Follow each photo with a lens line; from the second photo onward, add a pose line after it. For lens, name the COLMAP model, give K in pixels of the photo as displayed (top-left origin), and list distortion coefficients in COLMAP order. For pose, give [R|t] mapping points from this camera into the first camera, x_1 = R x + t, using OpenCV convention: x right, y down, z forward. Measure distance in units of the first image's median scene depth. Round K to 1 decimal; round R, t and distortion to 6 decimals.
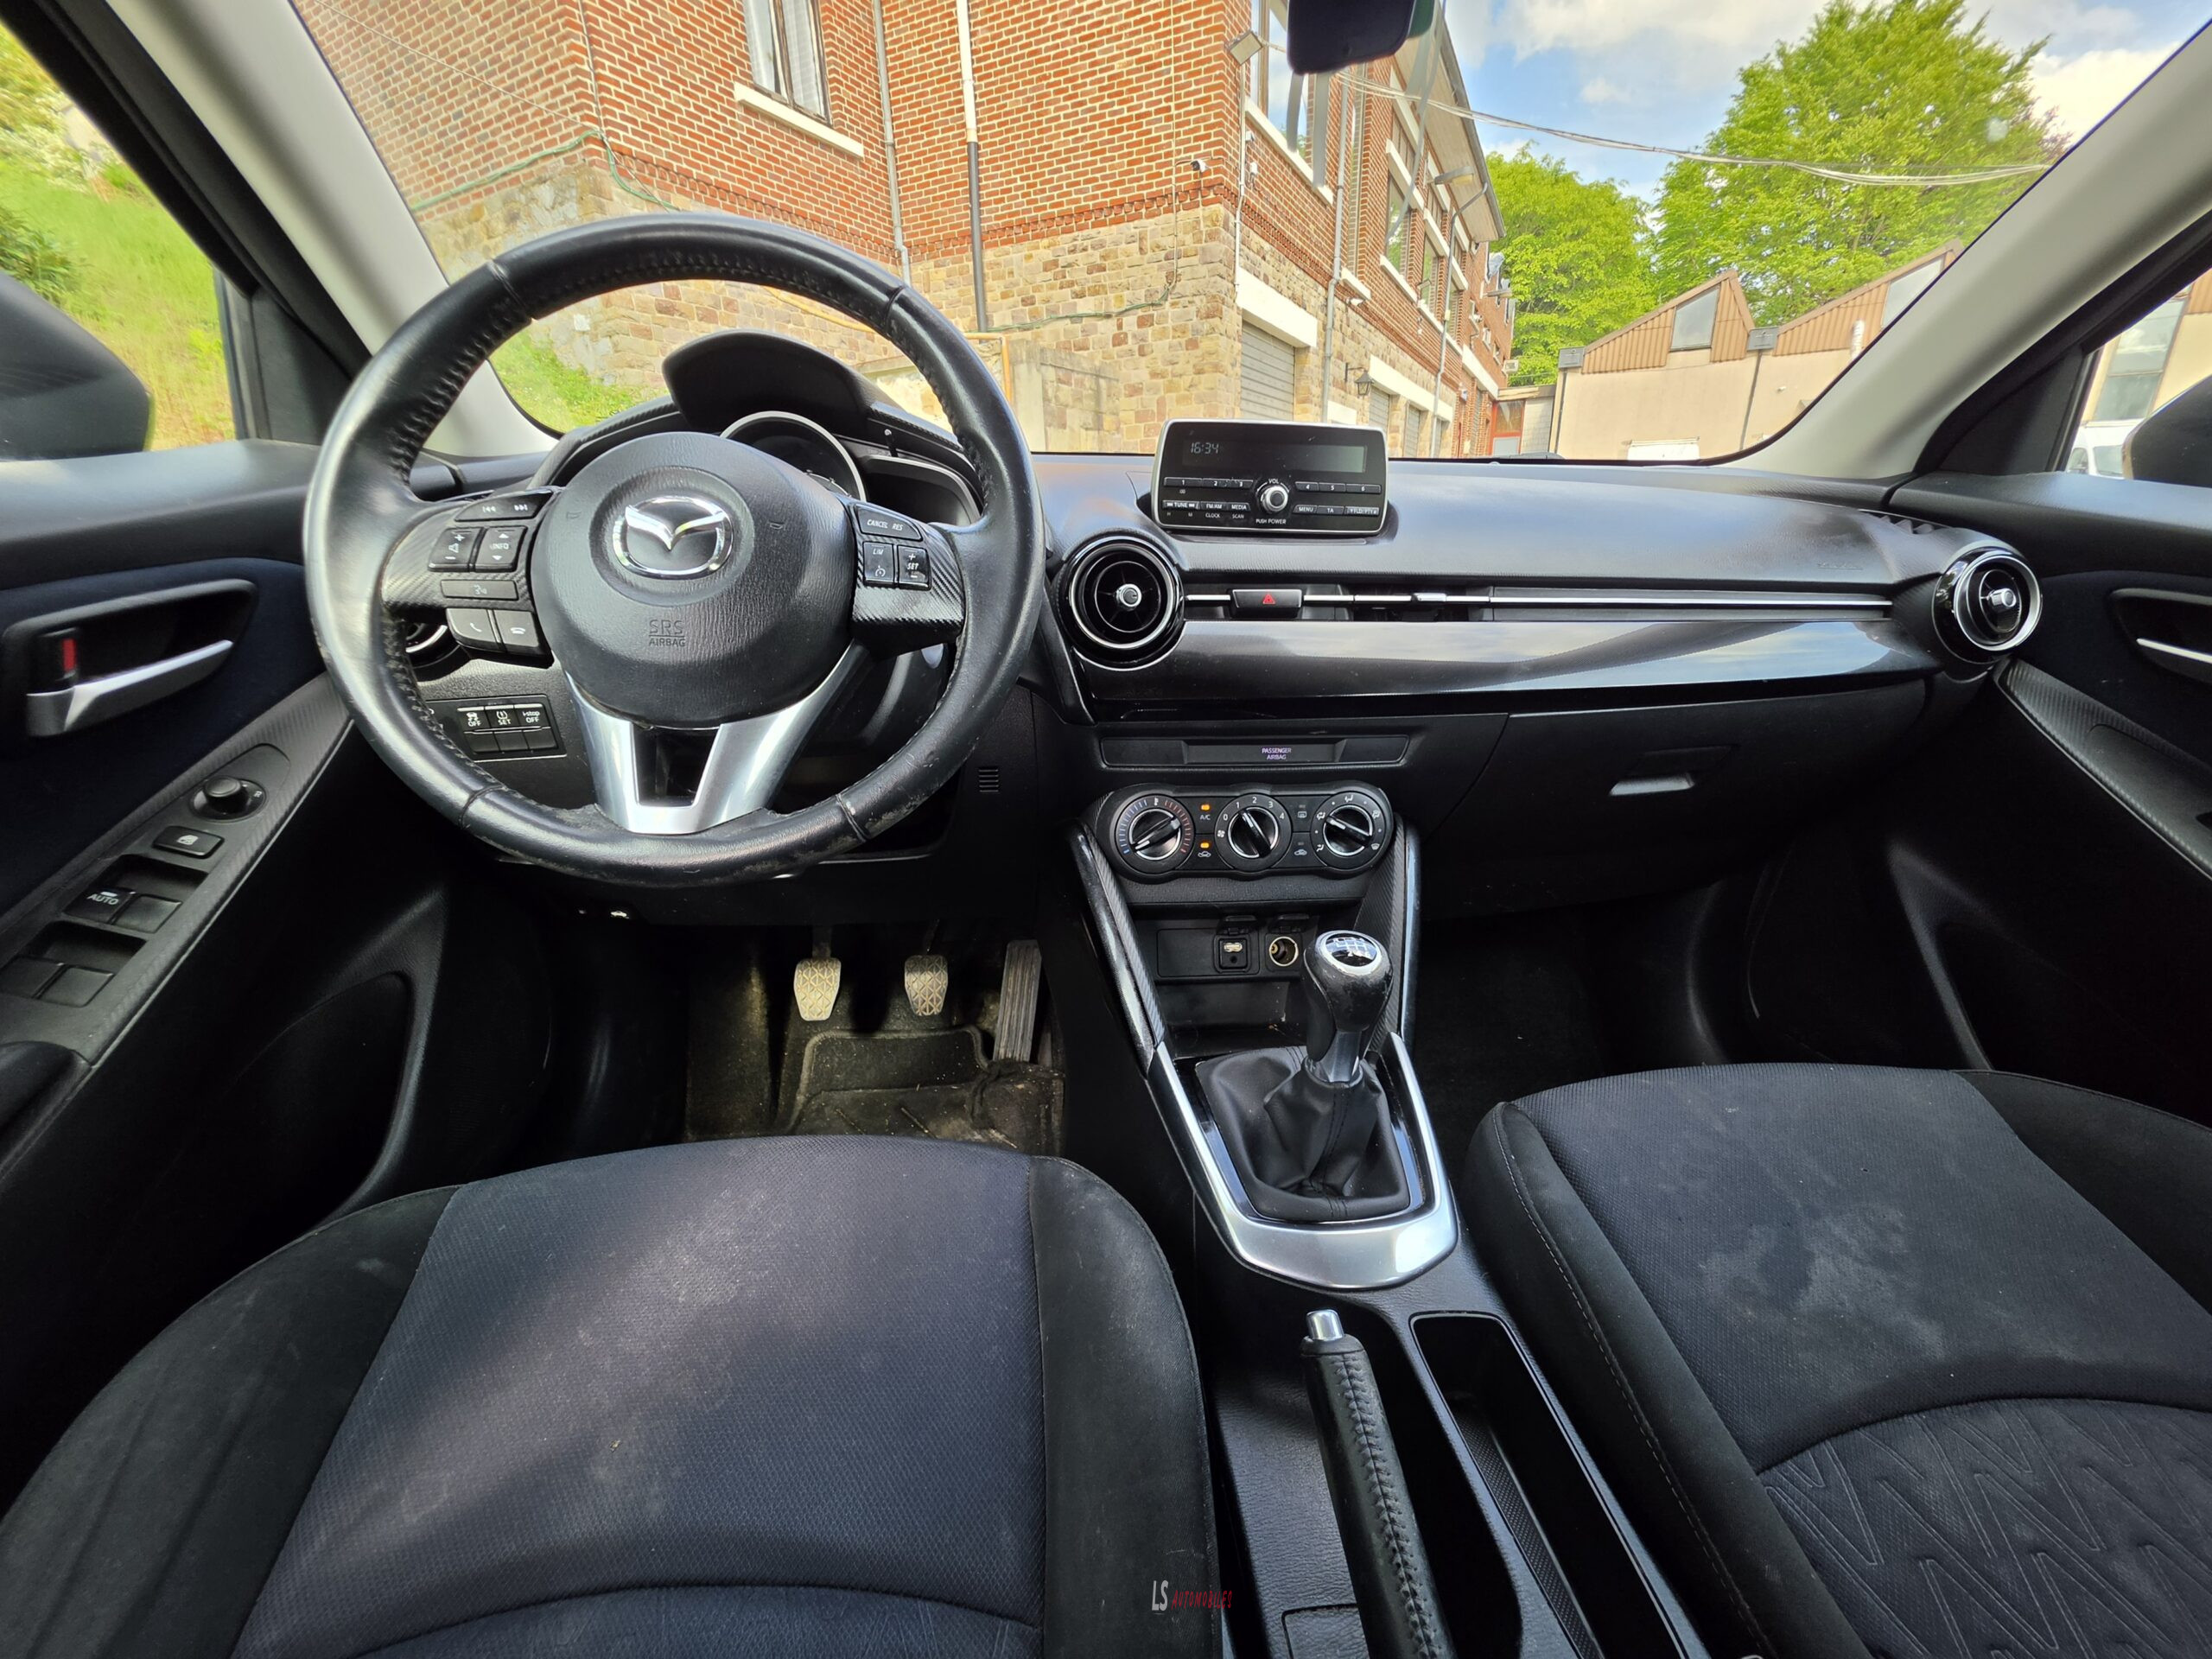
lens RADIAL K [[900.5, 0, 1126.1], [0, 900.5, 832.5], [0, 0, 1]] dist [0.003909, 0.000320]
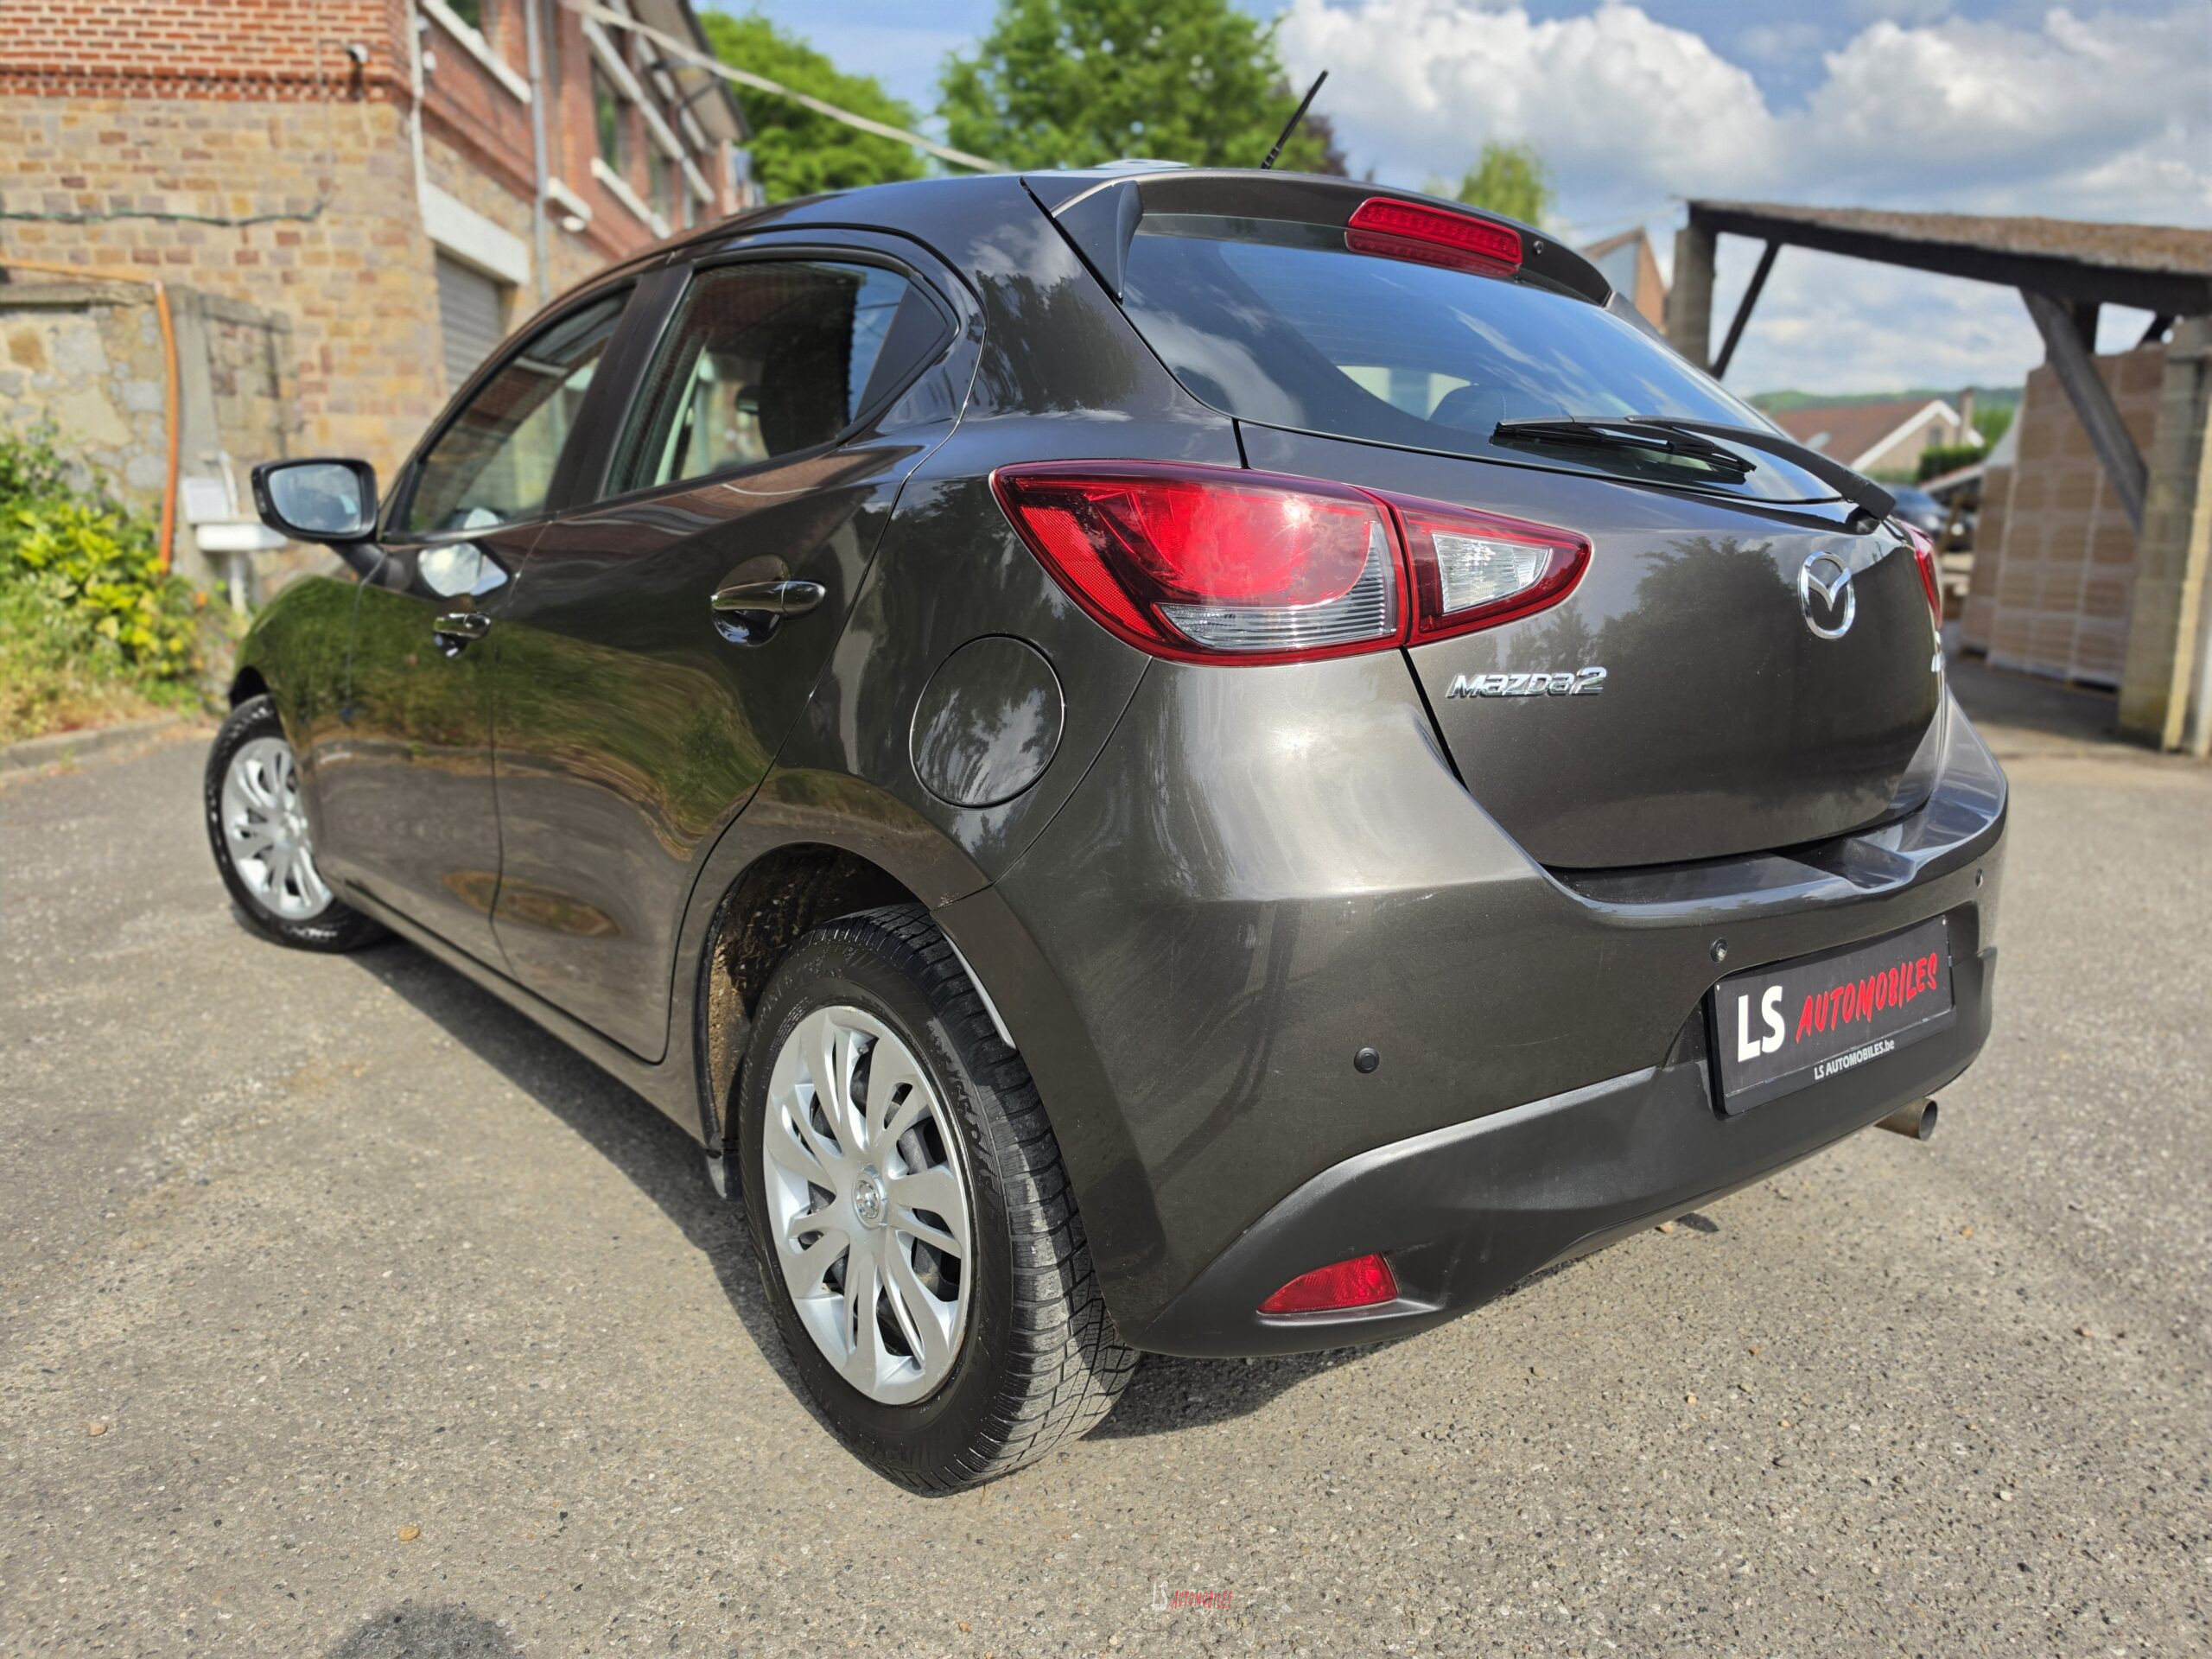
lens RADIAL K [[1561.0, 0, 1097.6], [0, 1561.0, 837.7], [0, 0, 1]] dist [0.002005, 0.012283]
pose [[0.846065, -0.090683, 0.525311, -1.169127], [0.153094, 0.985247, -0.076492, 0.767339], [-0.510624, 0.145139, 0.847465, -2.641392]]
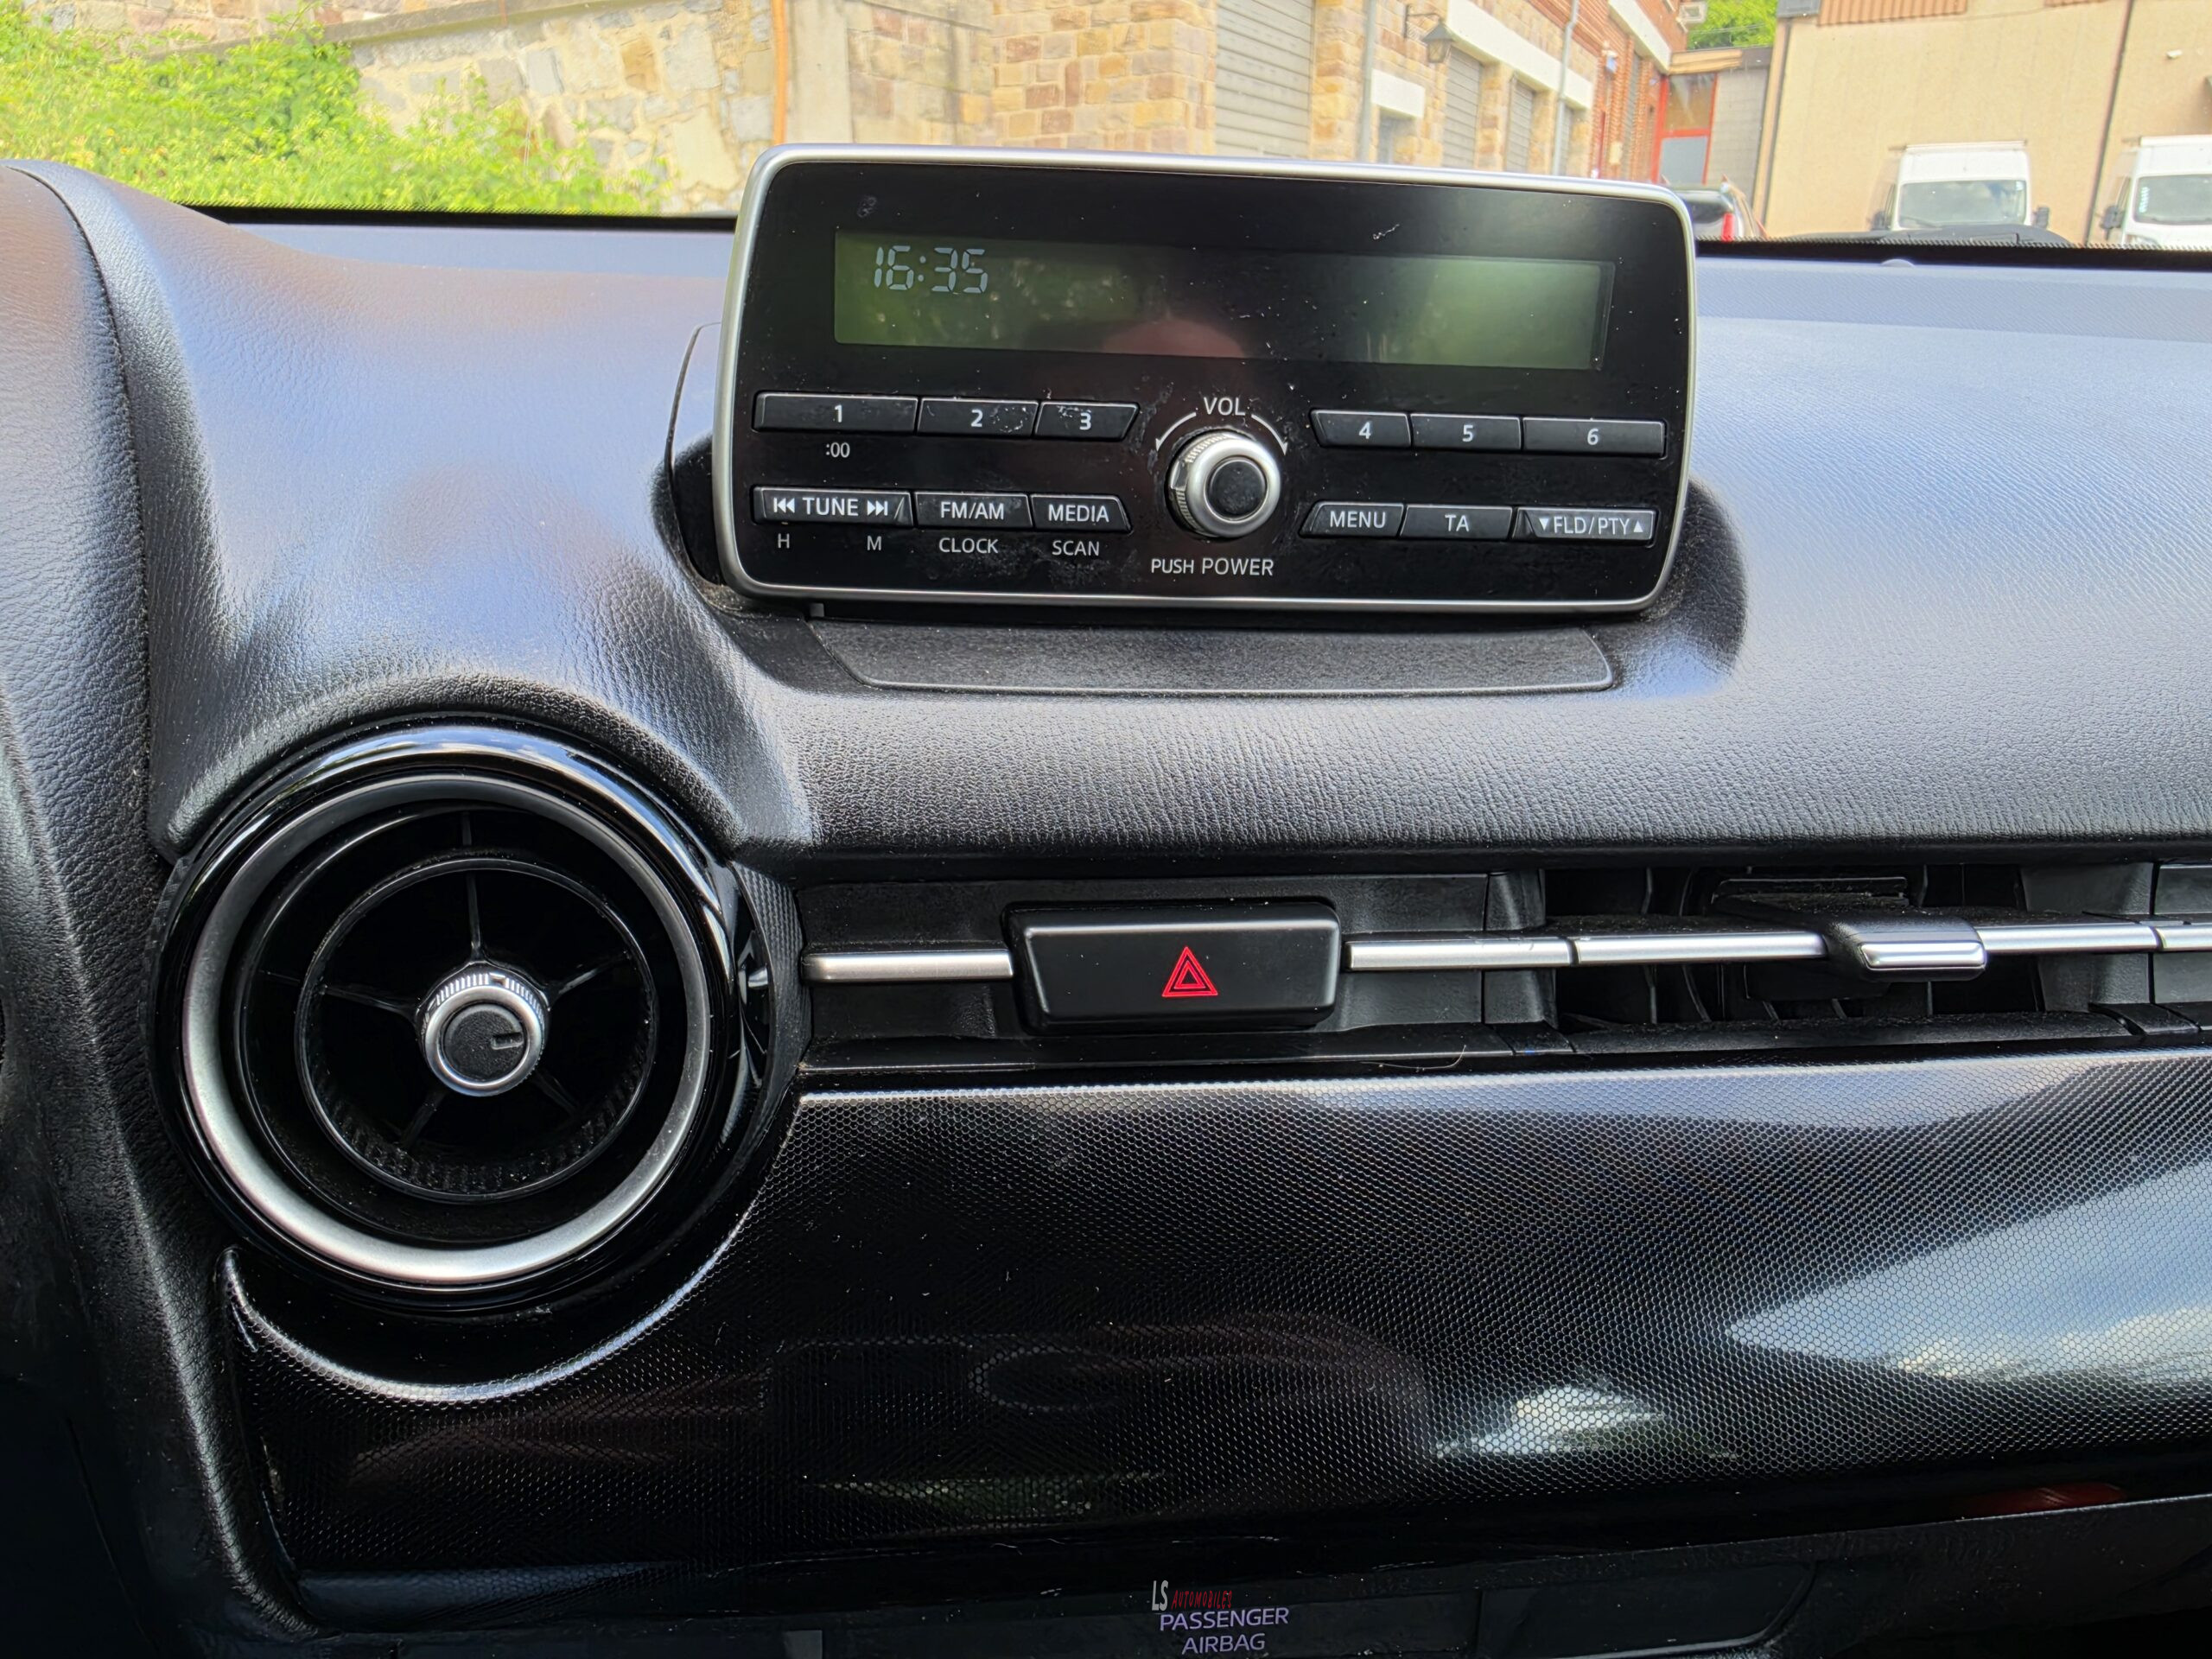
lens RADIAL K [[1561.0, 0, 1038.8], [0, 1561.0, 799.3], [0, 0, 1]] dist [0.002005, 0.012283]
pose [[0.999957, 0.007945, 0.004793, 0.105302], [-0.007898, 0.999921, -0.009753, -0.261437], [-0.004870, 0.009714, 0.999941, 0.545335]]
